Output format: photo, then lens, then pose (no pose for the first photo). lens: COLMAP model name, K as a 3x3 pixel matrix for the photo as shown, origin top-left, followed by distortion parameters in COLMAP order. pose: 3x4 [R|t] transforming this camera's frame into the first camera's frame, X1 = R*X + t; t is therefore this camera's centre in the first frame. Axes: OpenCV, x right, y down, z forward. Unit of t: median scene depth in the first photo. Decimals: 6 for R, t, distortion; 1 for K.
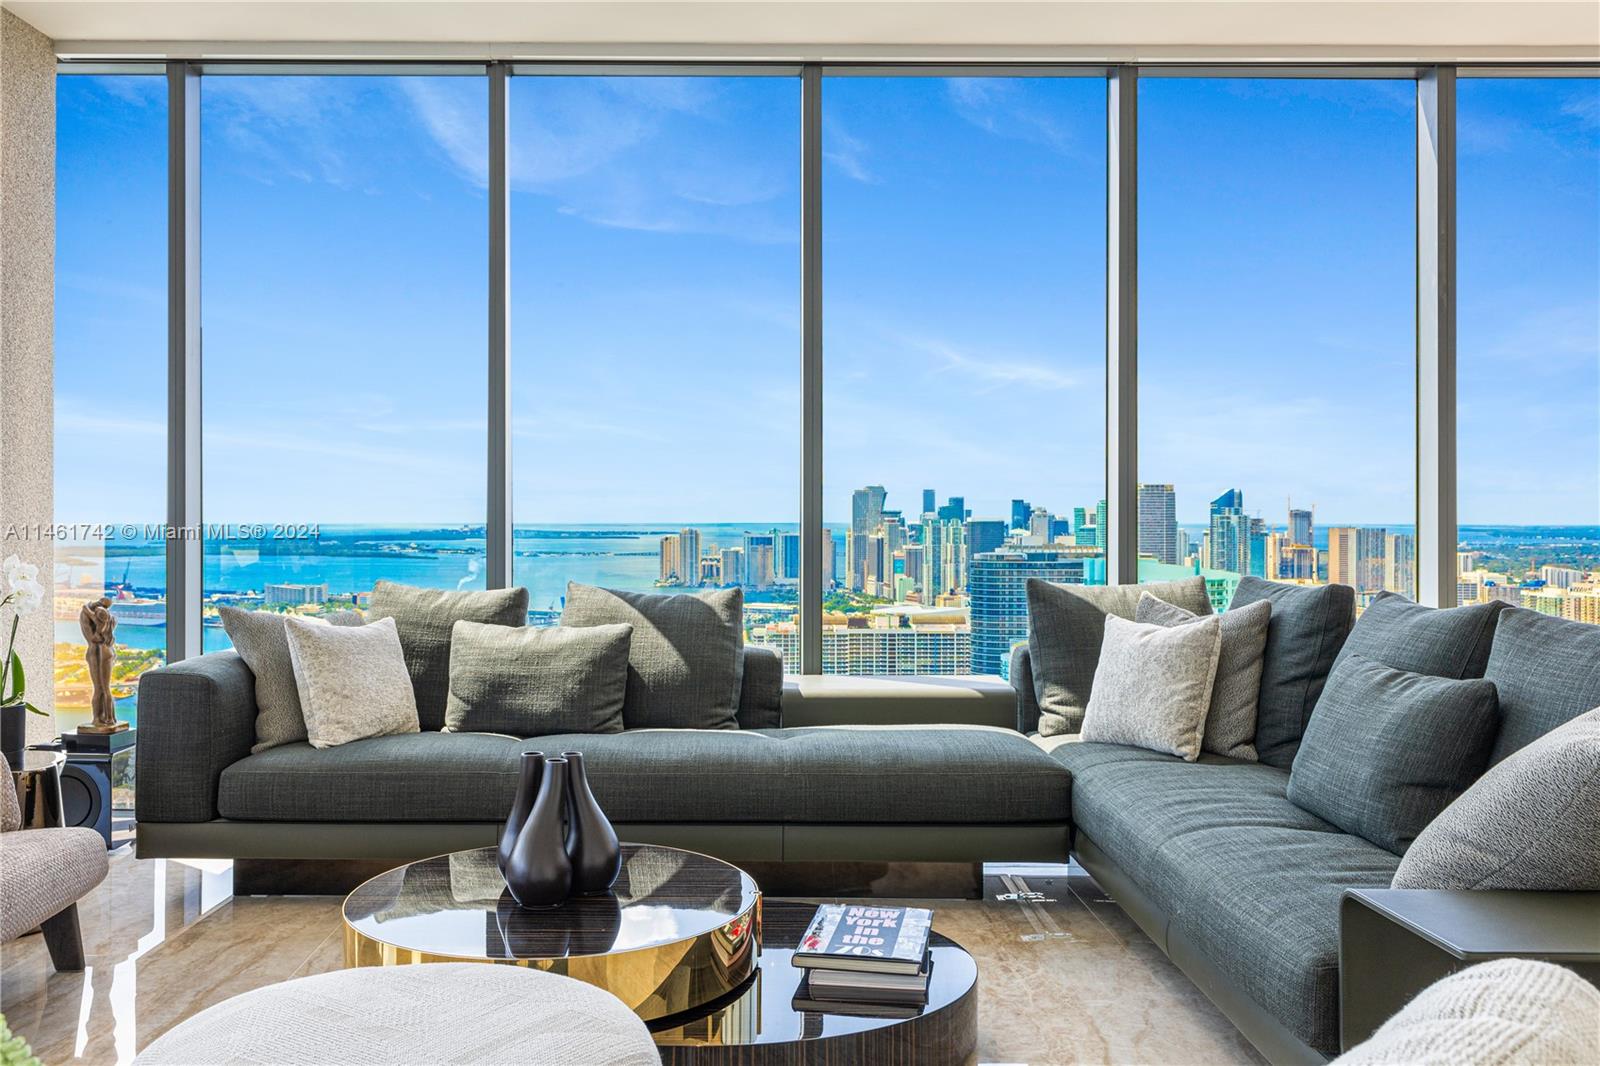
lens RADIAL K [[1324.8, 0, 739.6], [0, 1324.8, 504.9], [0, 0, 1]] dist [-0.004839, 0.007293]
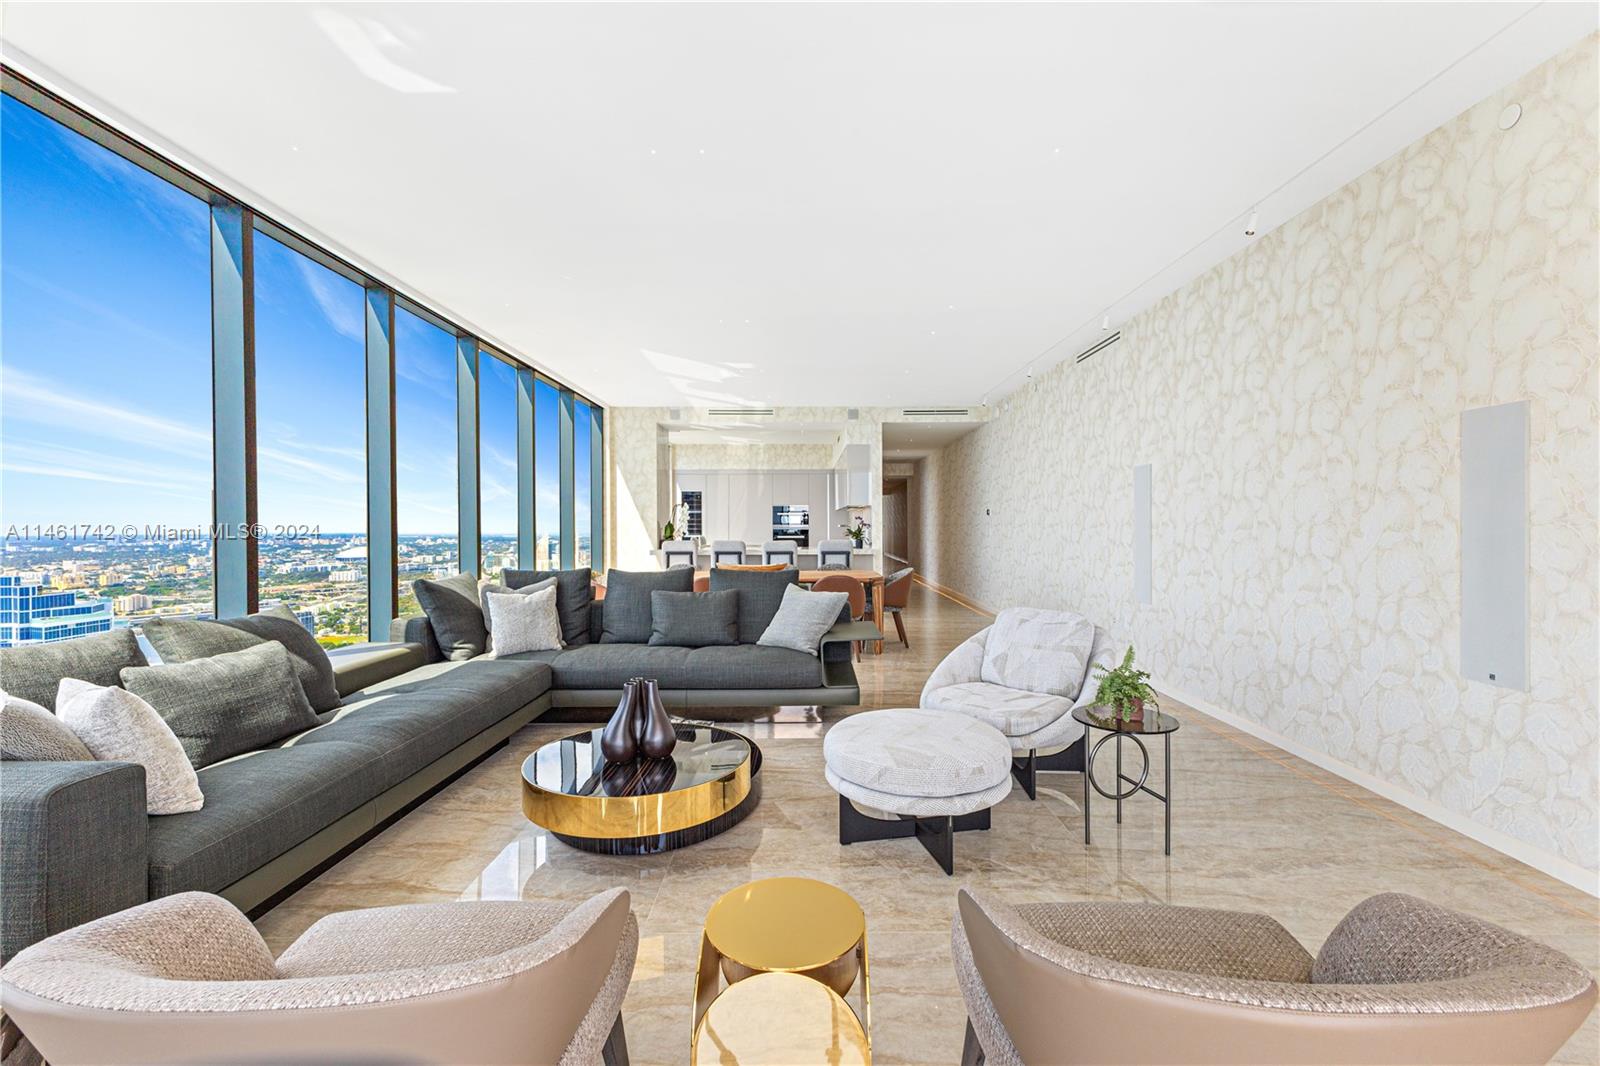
lens RADIAL K [[698.2, 0, 800.1], [0, 698.2, 521.2], [0, 0, 1]] dist [0.009610, -0.000976]
pose [[0.013683, 0.003295, 0.999901, -0.723870], [-0.001046, 0.999994, -0.003281, -0.020426], [-0.999906, -0.001001, 0.013686, 0.491941]]
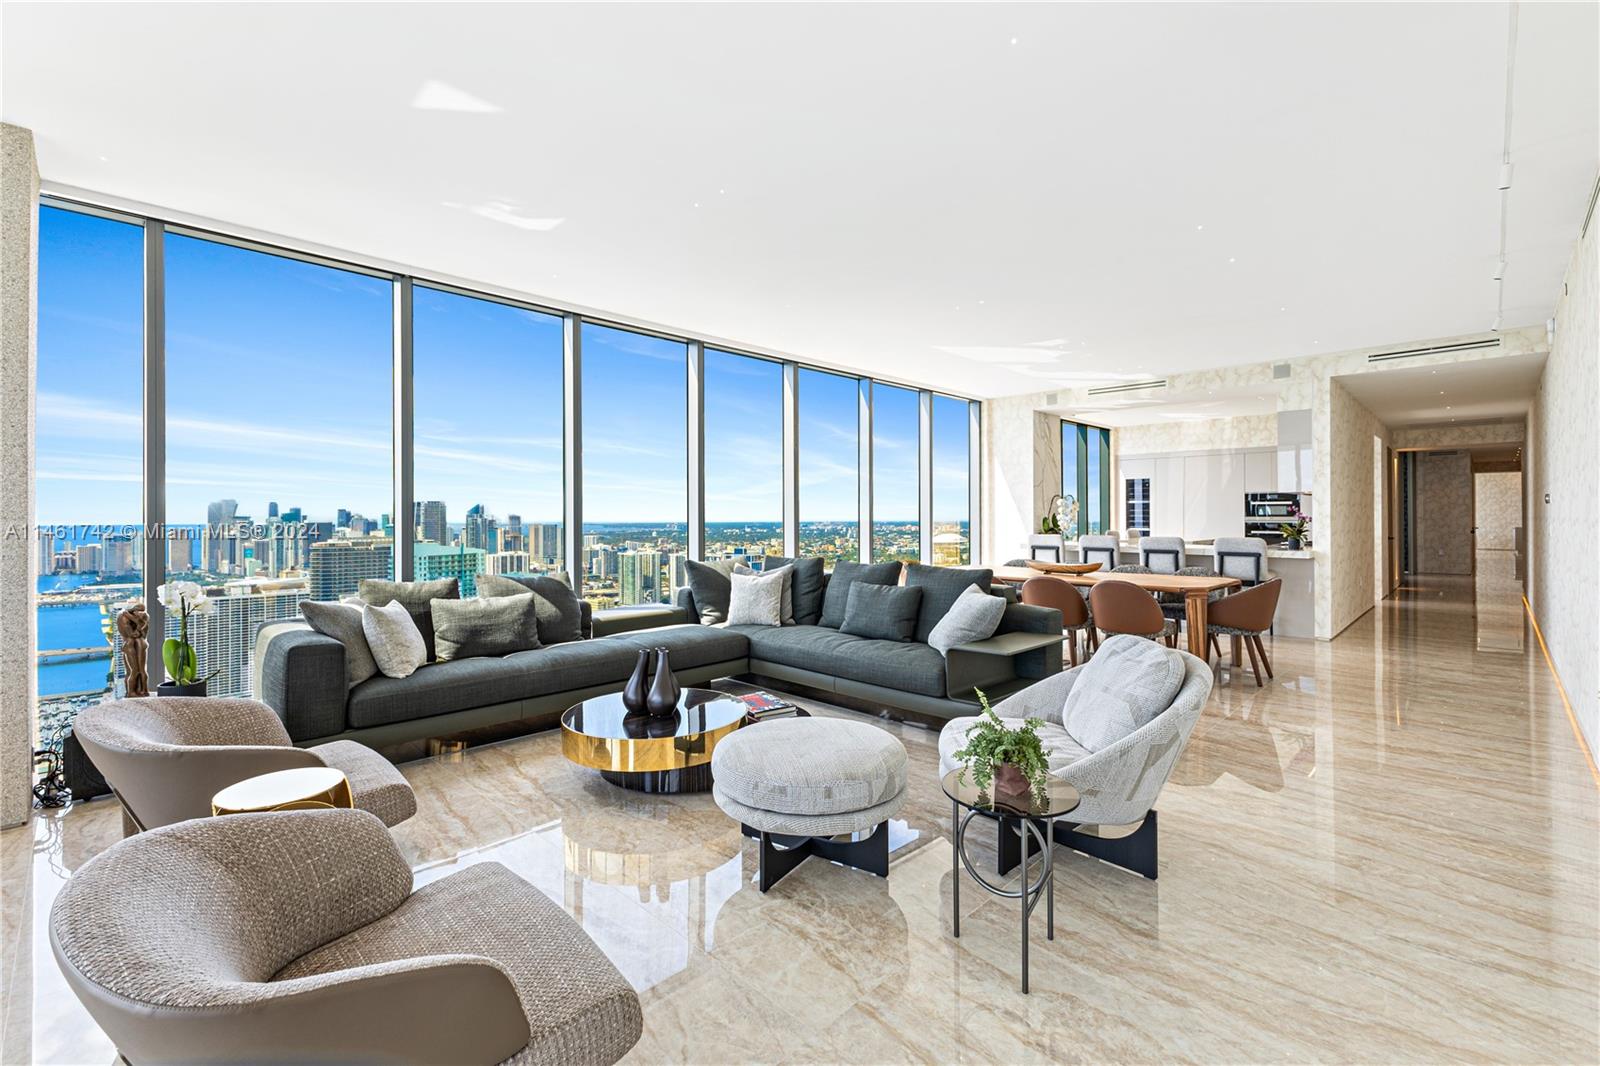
lens RADIAL K [[698.2, 0, 789.0], [0, 698.2, 513.2], [0, 0, 1]] dist [0.009610, -0.000976]
pose [[0.714225, 0.000096, 0.699916, -0.525570], [-0.000759, 1.000000, 0.000638, -0.028169], [-0.699916, -0.000987, 0.714224, -0.003638]]
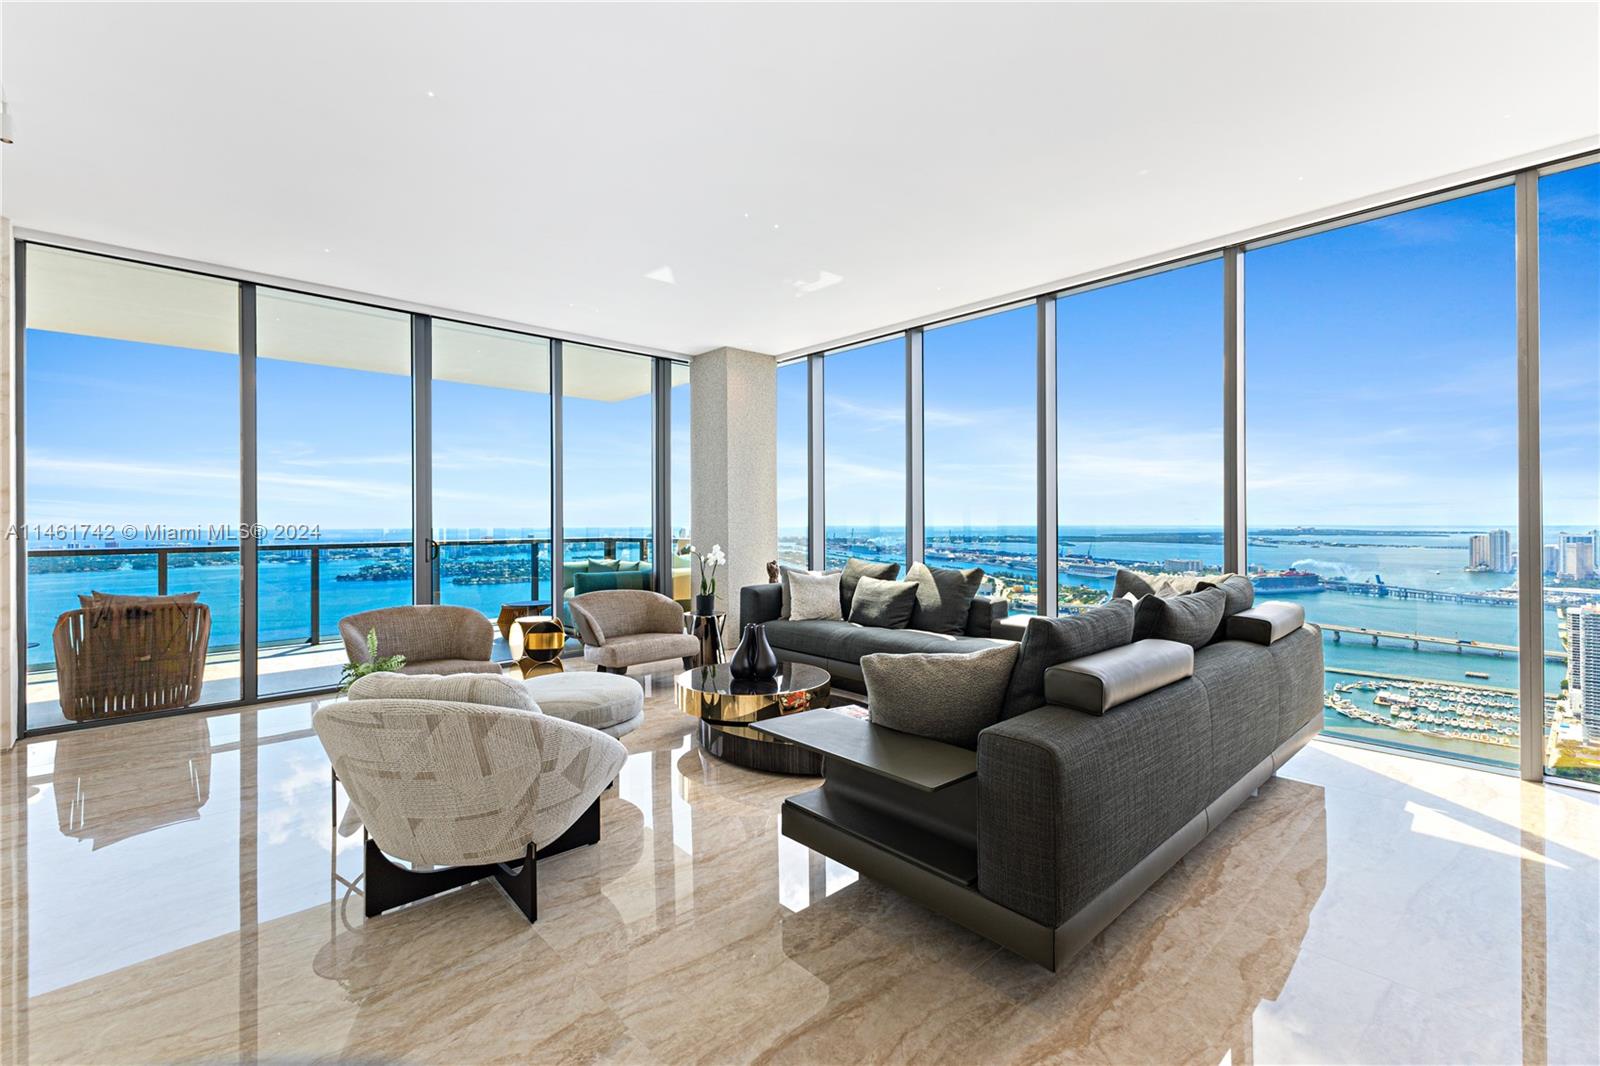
lens RADIAL K [[698.2, 0, 802.8], [0, 698.2, 531.2], [0, 0, 1]] dist [0.009610, -0.000976]
pose [[0.673519, 0.007481, -0.739132, 0.640011], [0.009604, 0.999776, 0.018871, -0.018027], [0.739108, -0.019809, 0.673296, 0.076011]]
